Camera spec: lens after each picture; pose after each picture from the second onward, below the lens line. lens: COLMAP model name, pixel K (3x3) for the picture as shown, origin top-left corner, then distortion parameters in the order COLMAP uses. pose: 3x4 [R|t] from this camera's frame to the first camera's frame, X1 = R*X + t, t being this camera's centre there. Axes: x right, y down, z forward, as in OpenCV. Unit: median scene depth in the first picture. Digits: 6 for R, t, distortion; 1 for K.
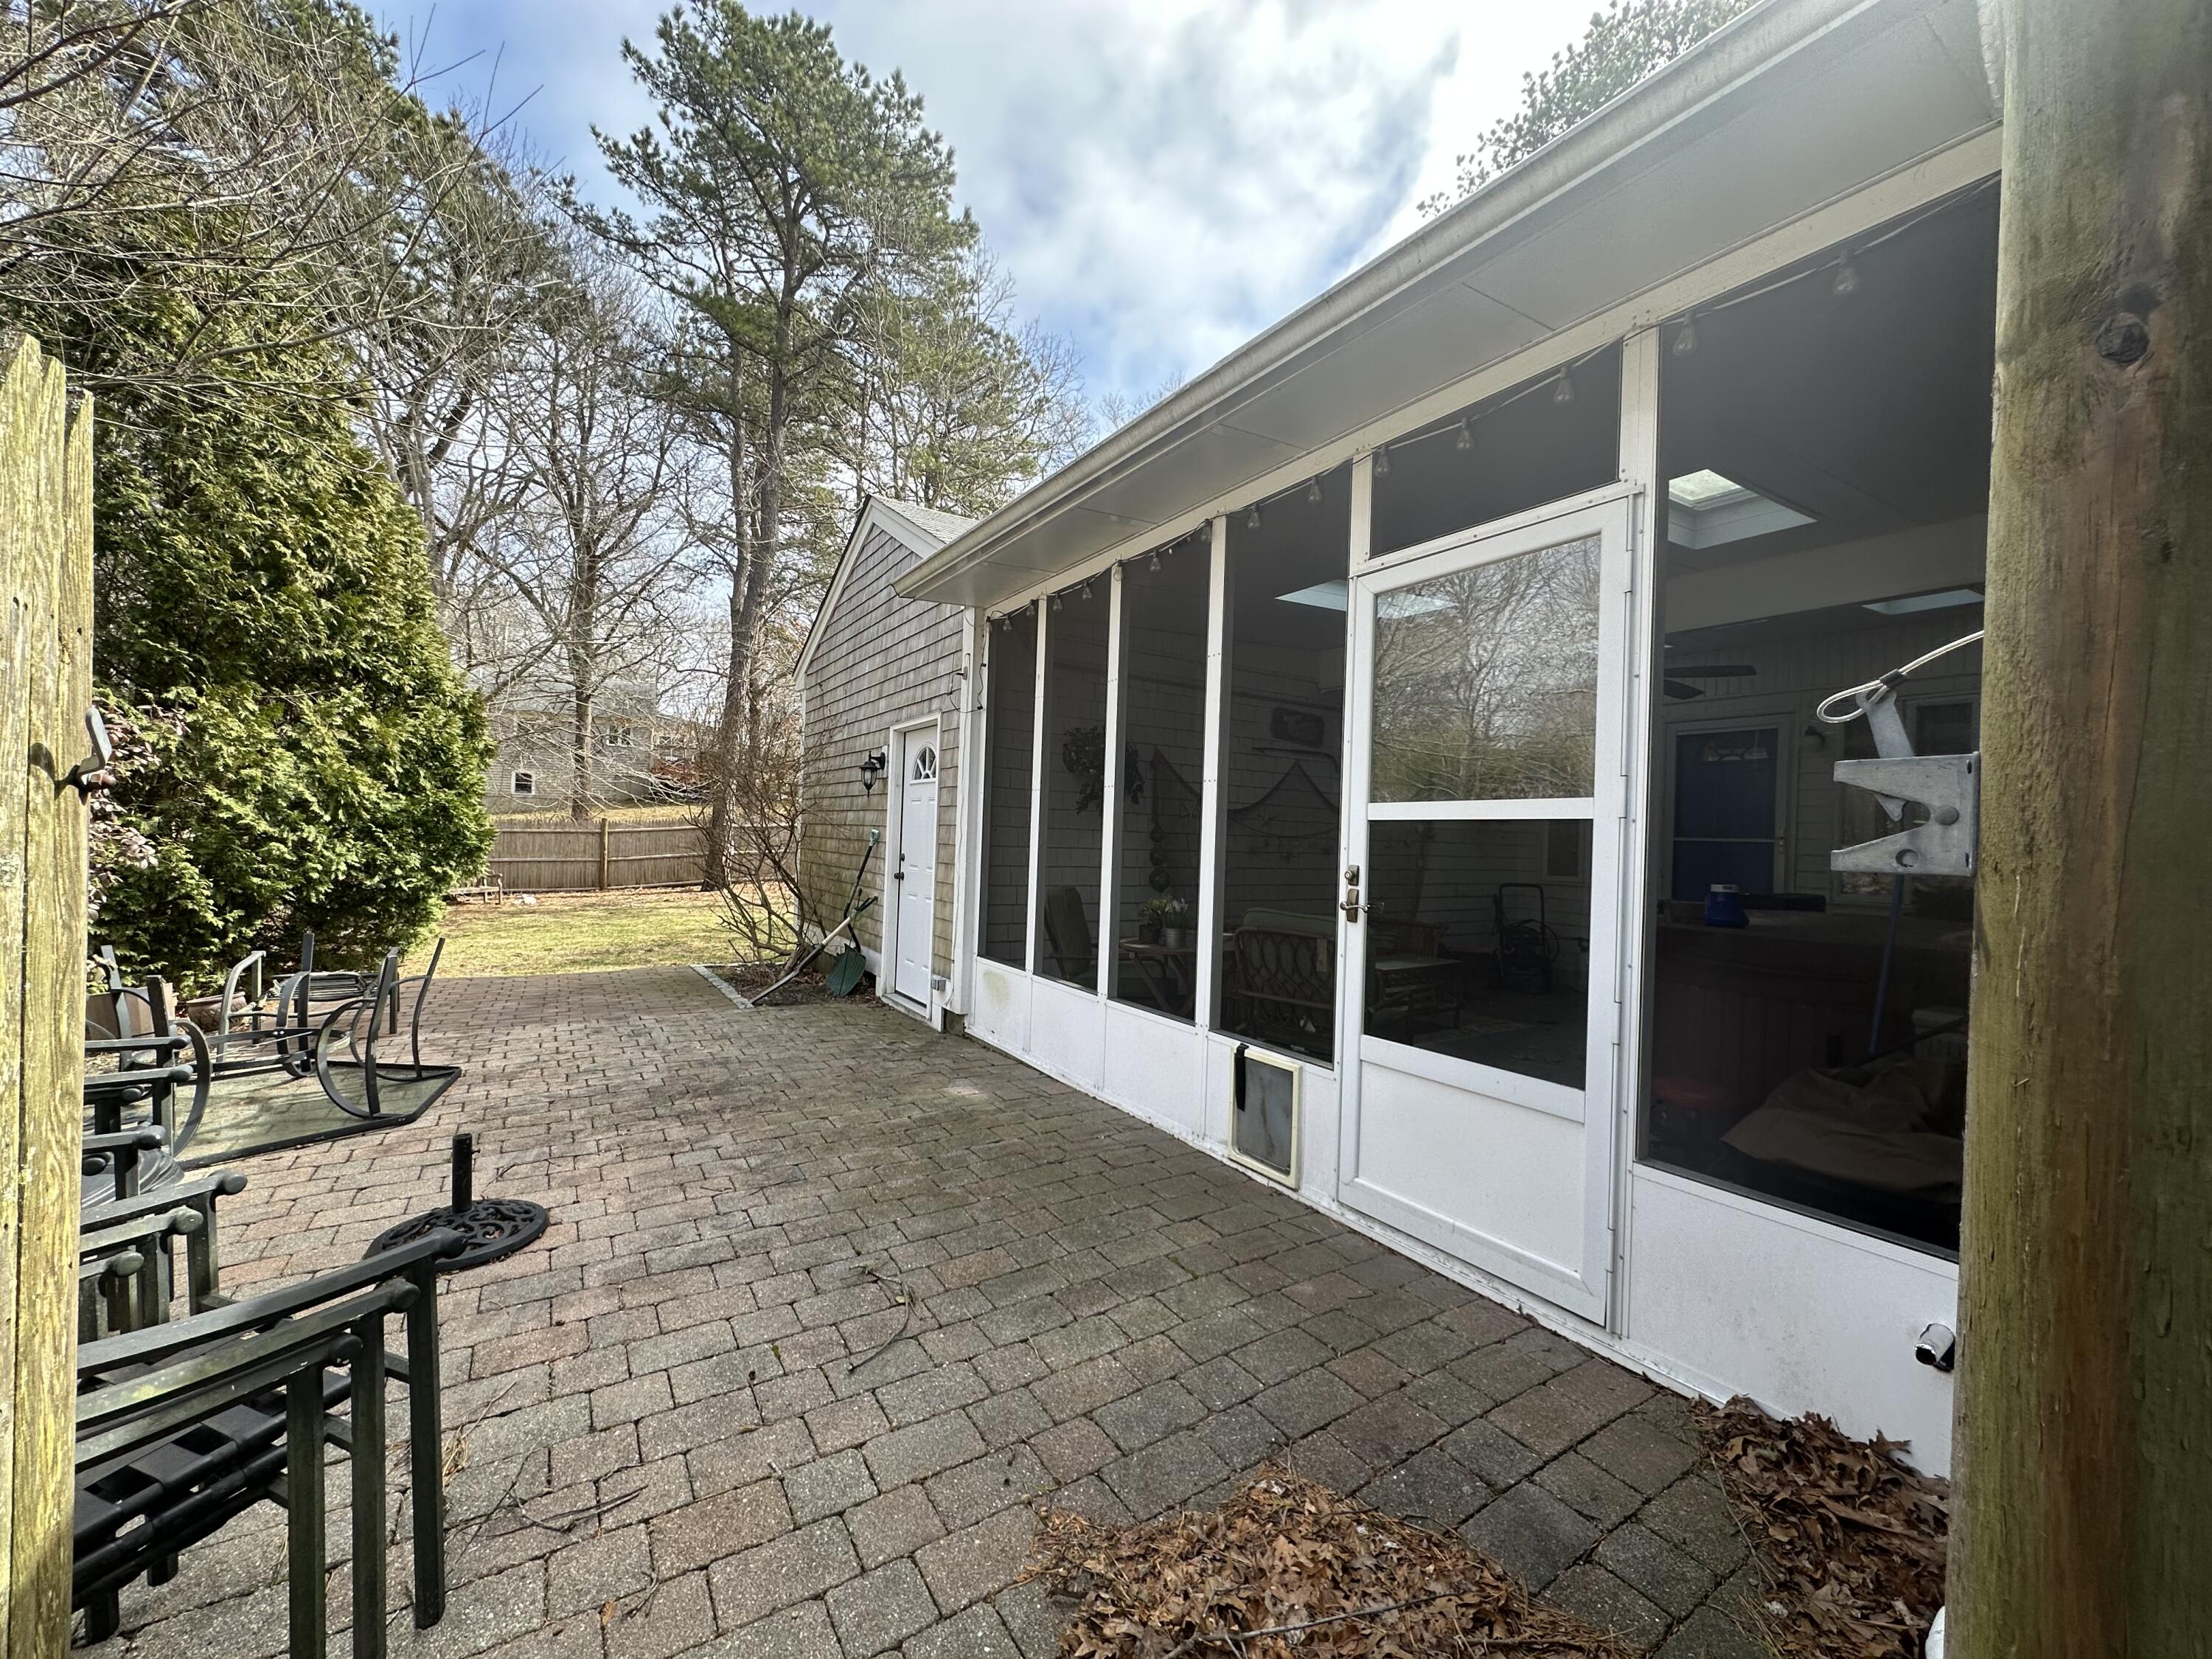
lens RADIAL K [[887.5, 0, 1097.7], [0, 887.5, 836.2], [0, 0, 1]] dist [0.000435, 0.000143]
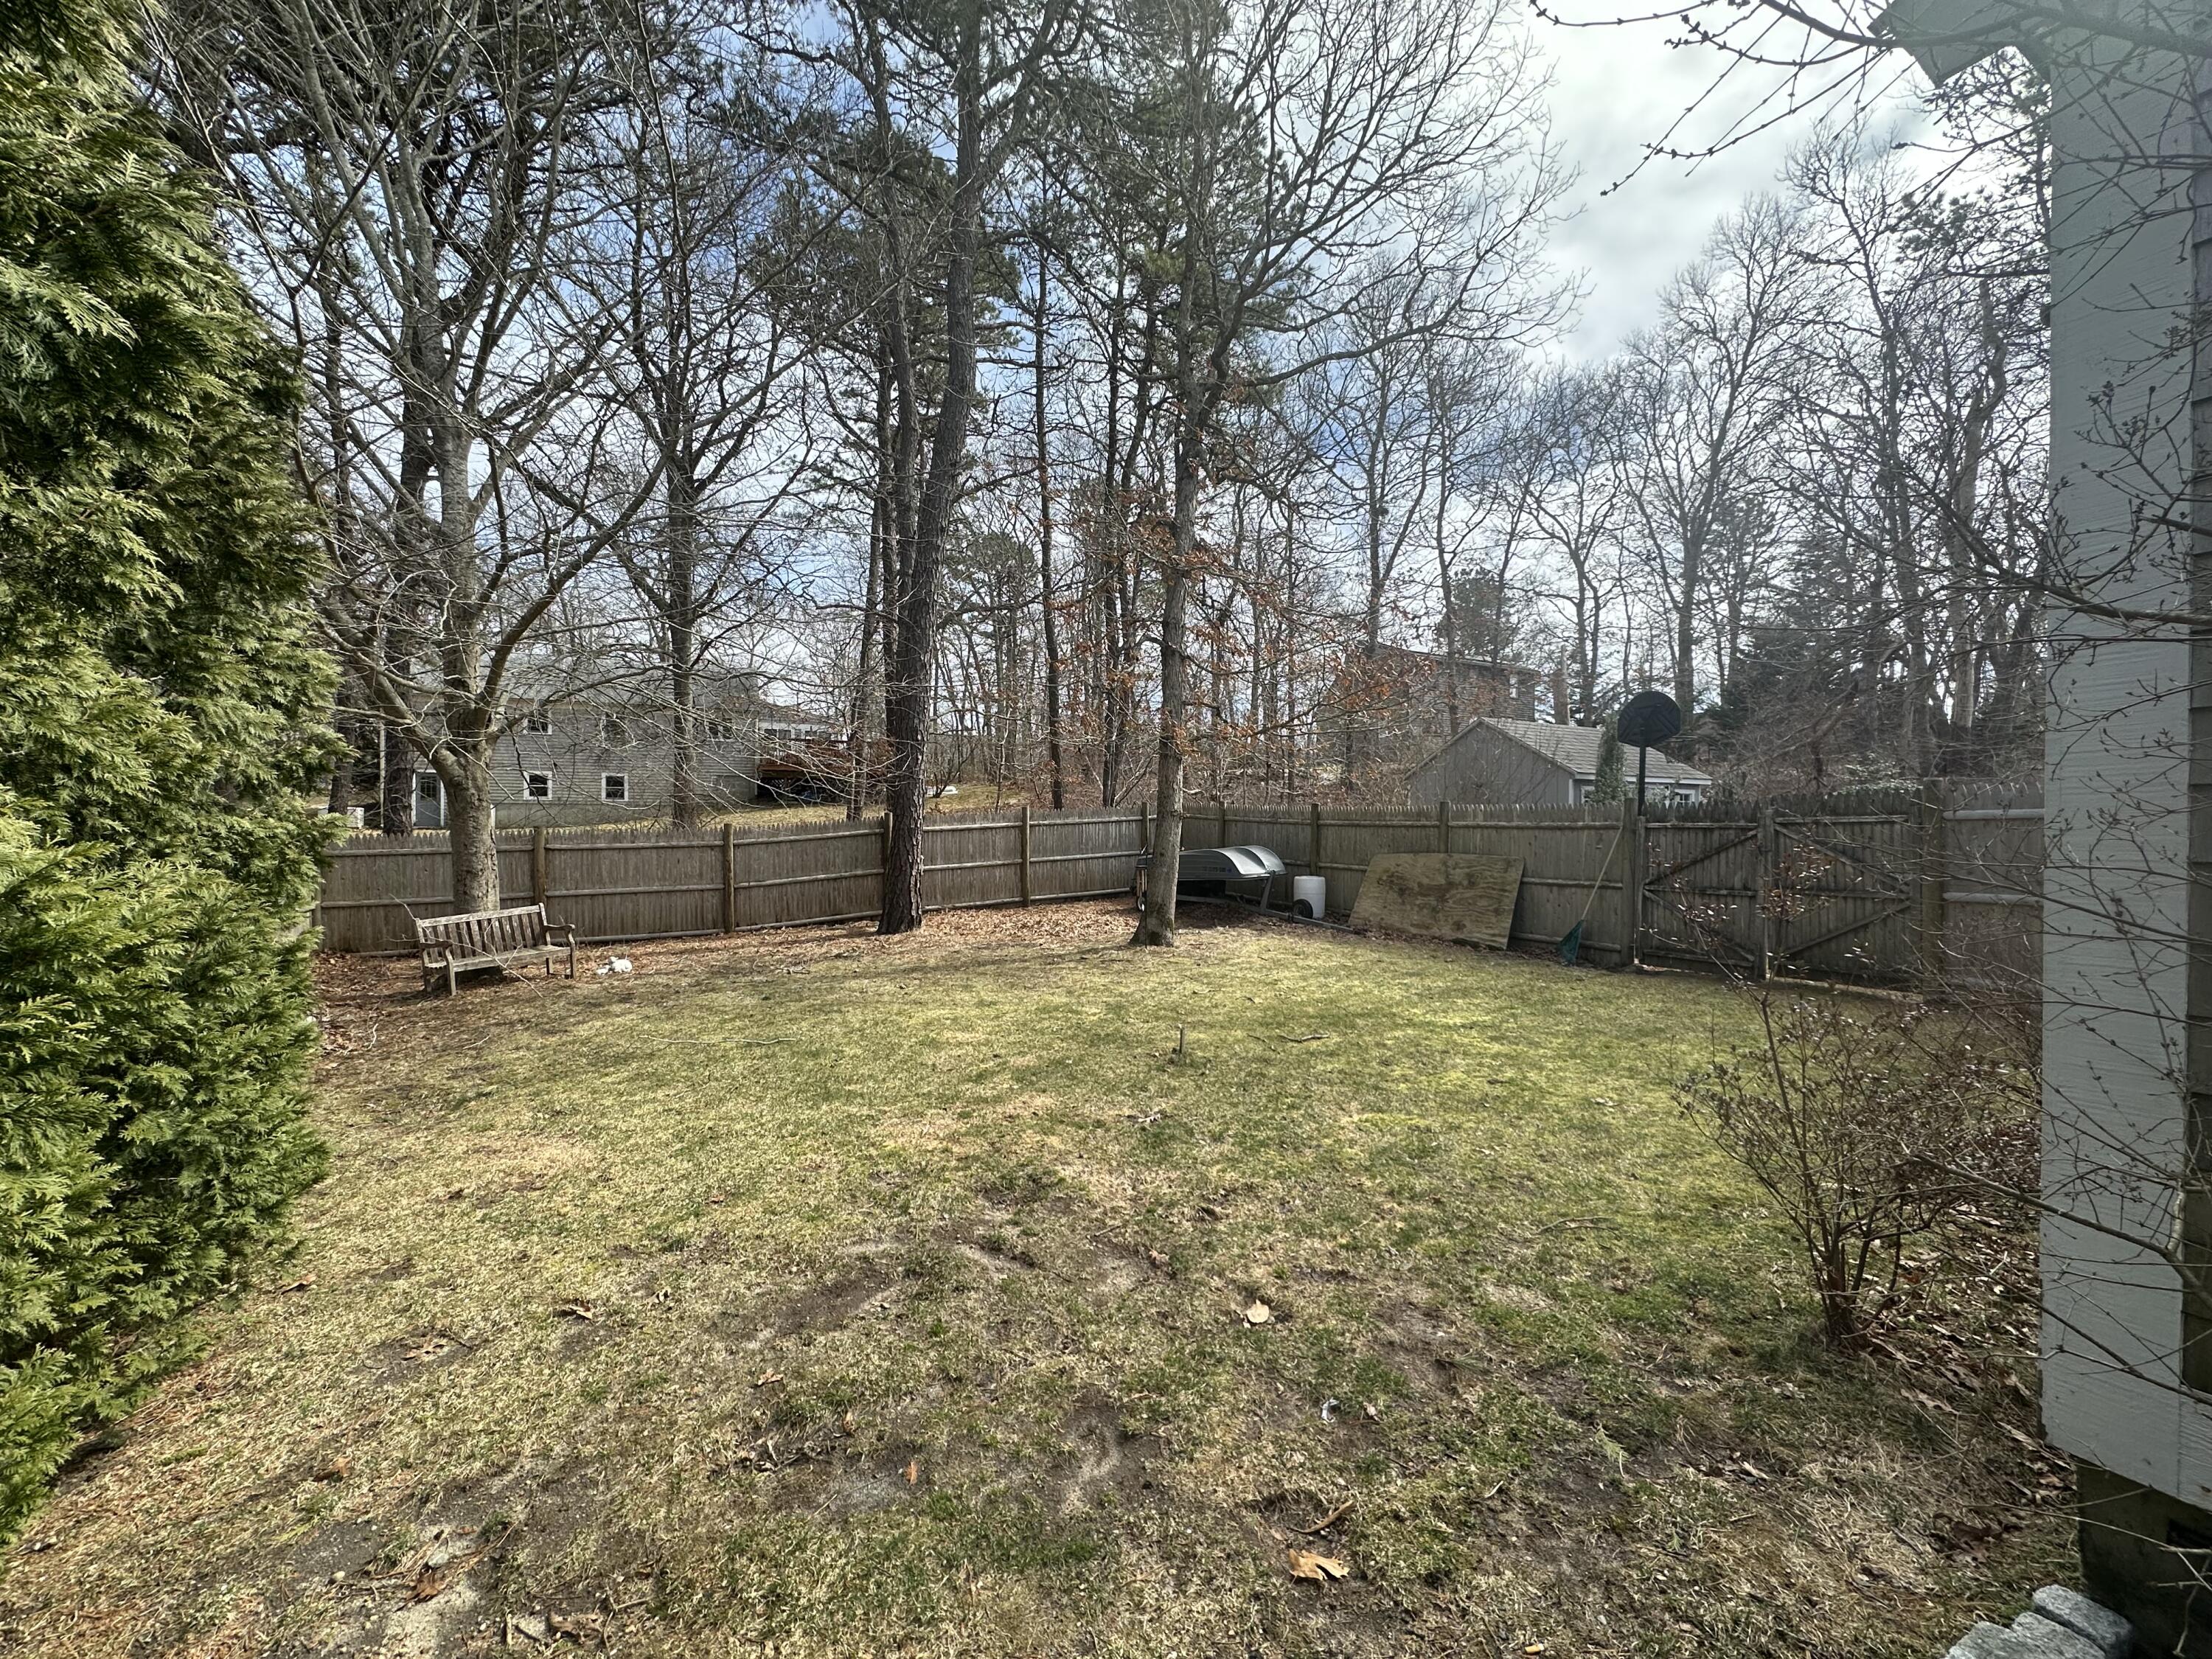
lens RADIAL K [[887.5, 0, 1114.4], [0, 887.5, 830.5], [0, 0, 1]] dist [0.000435, 0.000143]
pose [[0.997586, -0.026493, -0.064190, -0.219137], [0.026818, 0.999631, 0.004216, -0.010254], [0.064054, -0.005928, 0.997929, 0.346502]]
